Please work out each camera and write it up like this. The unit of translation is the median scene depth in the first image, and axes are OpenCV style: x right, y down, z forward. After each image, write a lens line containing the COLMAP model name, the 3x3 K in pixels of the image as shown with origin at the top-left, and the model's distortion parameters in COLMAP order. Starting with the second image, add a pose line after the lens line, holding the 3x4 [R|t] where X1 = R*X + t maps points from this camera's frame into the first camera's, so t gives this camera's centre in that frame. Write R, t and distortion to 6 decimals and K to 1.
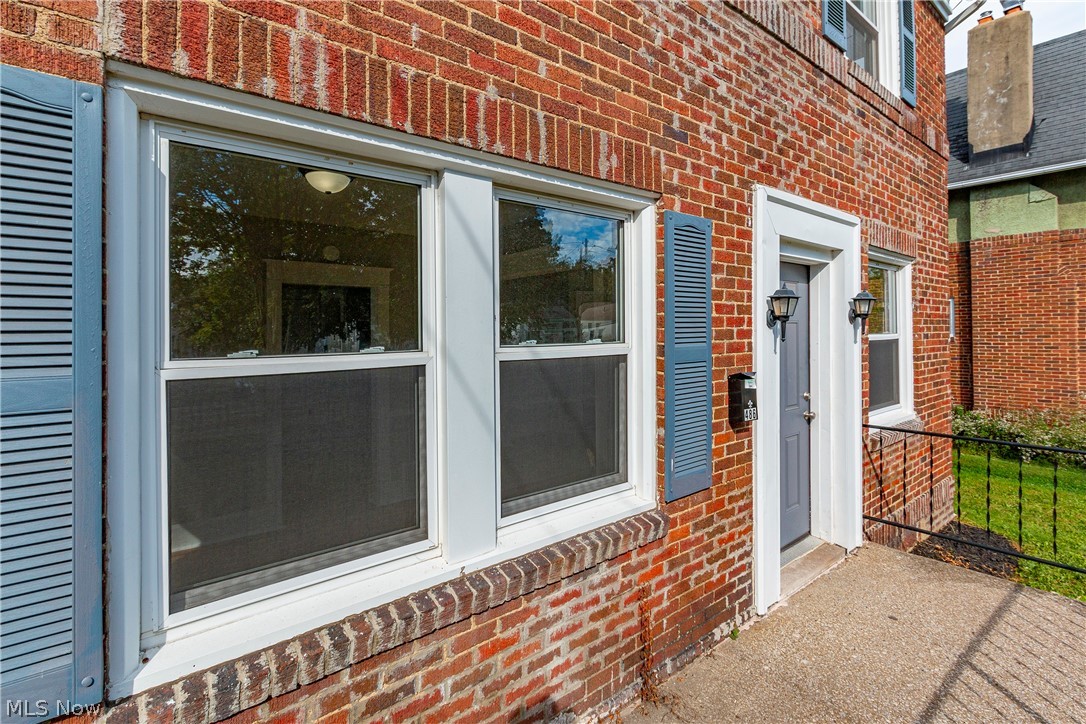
lens RADIAL K [[499.7, 0, 534.3], [0, 499.7, 330.2], [0, 0, 1]] dist [-0.015174, 0.001155]
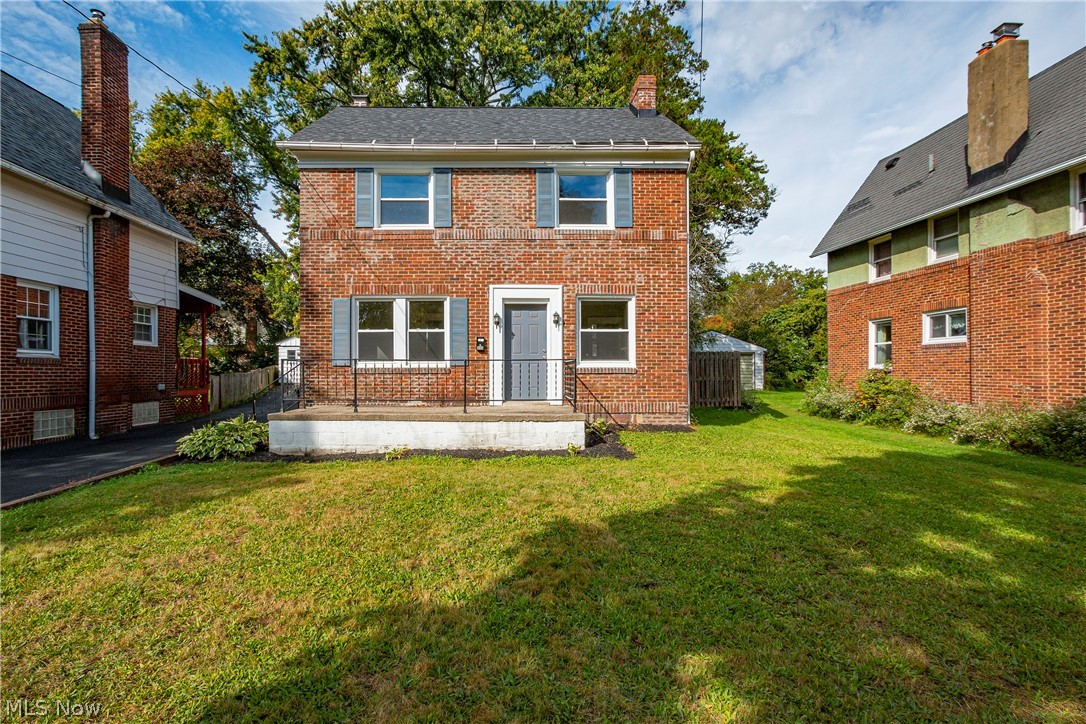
lens RADIAL K [[499.7, 0, 541.5], [0, 499.7, 365.1], [0, 0, 1]] dist [-0.015174, 0.001155]
pose [[0.821083, 0.004405, -0.570792, 0.801913], [-0.005593, 0.999984, -0.000329, 0.080731], [0.570782, 0.003462, 0.821095, -0.498392]]
